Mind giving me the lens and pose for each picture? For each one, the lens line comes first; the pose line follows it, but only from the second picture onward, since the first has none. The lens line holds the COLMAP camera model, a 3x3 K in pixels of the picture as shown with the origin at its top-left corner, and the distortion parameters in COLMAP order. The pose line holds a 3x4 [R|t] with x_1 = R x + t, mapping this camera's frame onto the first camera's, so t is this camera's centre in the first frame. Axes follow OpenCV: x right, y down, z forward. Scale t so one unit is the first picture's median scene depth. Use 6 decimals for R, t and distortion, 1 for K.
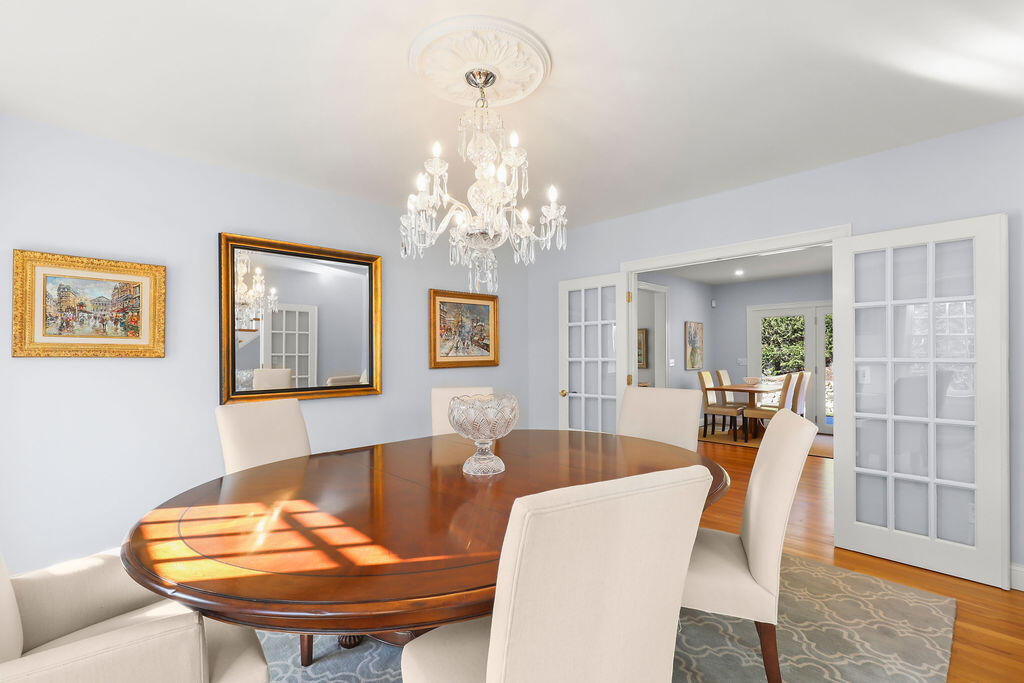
lens RADIAL K [[462.2, 0, 514.4], [0, 462.2, 351.8], [0, 0, 1]] dist [-0.000331, -0.000489]
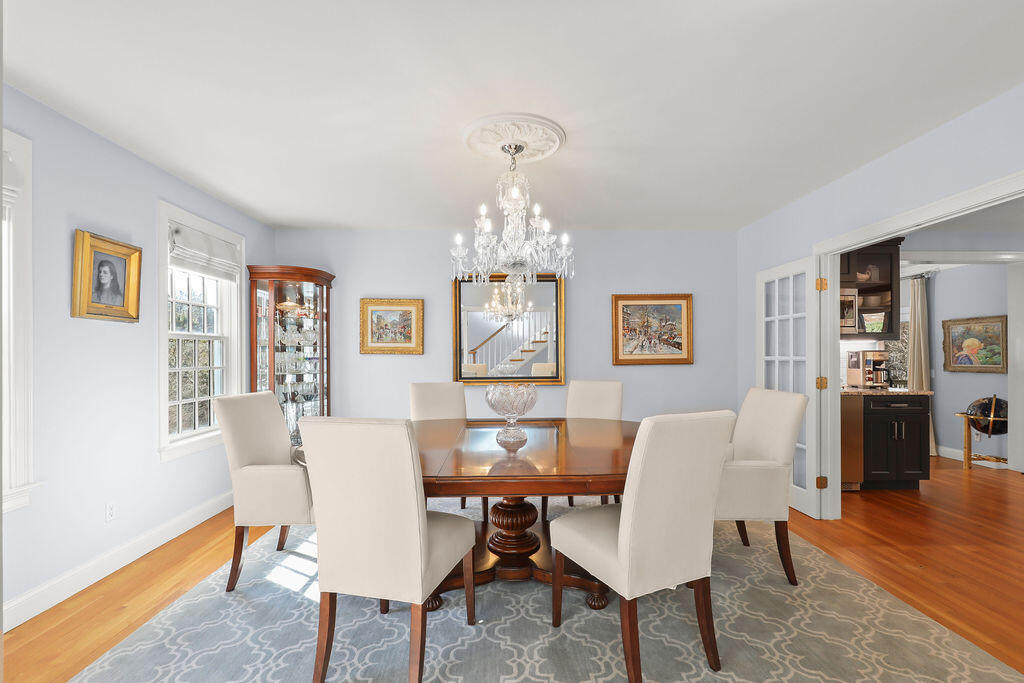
lens RADIAL K [[462.2, 0, 514.4], [0, 462.2, 351.8], [0, 0, 1]] dist [-0.000331, -0.000489]
pose [[0.741416, -0.002417, -0.671042, 0.387145], [0.004058, 0.999991, 0.000881, 0.001840], [0.671034, -0.003376, 0.741419, -0.003272]]
